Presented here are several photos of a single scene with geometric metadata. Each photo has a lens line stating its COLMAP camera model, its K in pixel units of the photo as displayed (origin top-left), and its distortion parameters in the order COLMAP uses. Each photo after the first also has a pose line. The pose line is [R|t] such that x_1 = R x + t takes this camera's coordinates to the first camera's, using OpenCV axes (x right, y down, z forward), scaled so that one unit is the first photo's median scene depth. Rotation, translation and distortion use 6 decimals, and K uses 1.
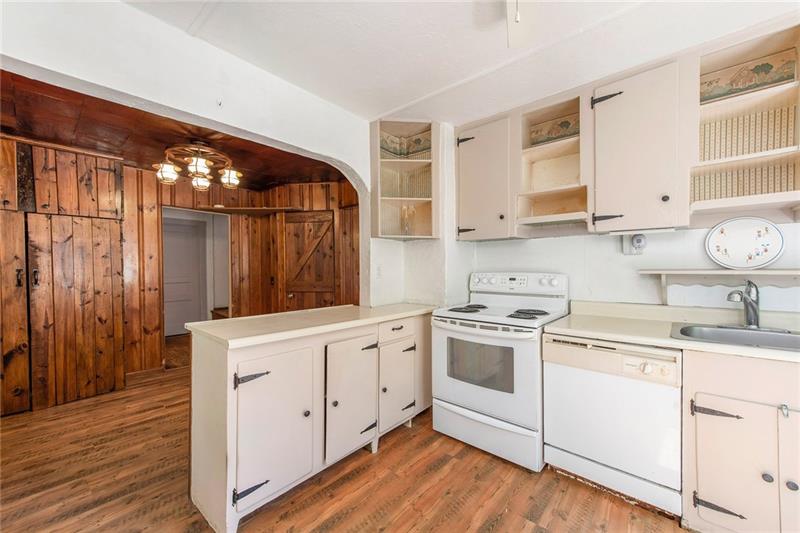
lens RADIAL K [[316.0, 0, 399.2], [0, 316.0, 275.7], [0, 0, 1]] dist [0.013232, -0.001192]
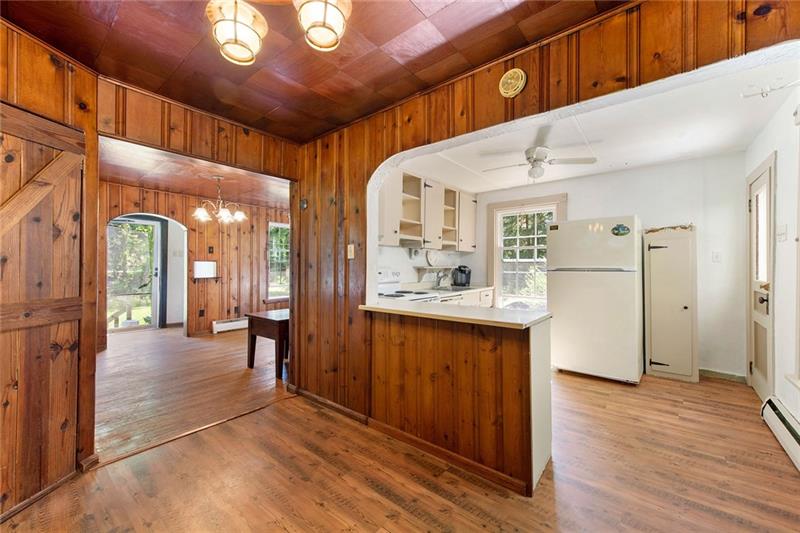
lens RADIAL K [[316.0, 0, 398.4], [0, 316.0, 267.5], [0, 0, 1]] dist [0.013232, -0.001192]
pose [[-0.035807, -0.001470, 0.999358, -0.903520], [0.023706, 0.999716, 0.002320, -0.013257], [-0.999078, 0.023774, -0.035762, 0.795902]]
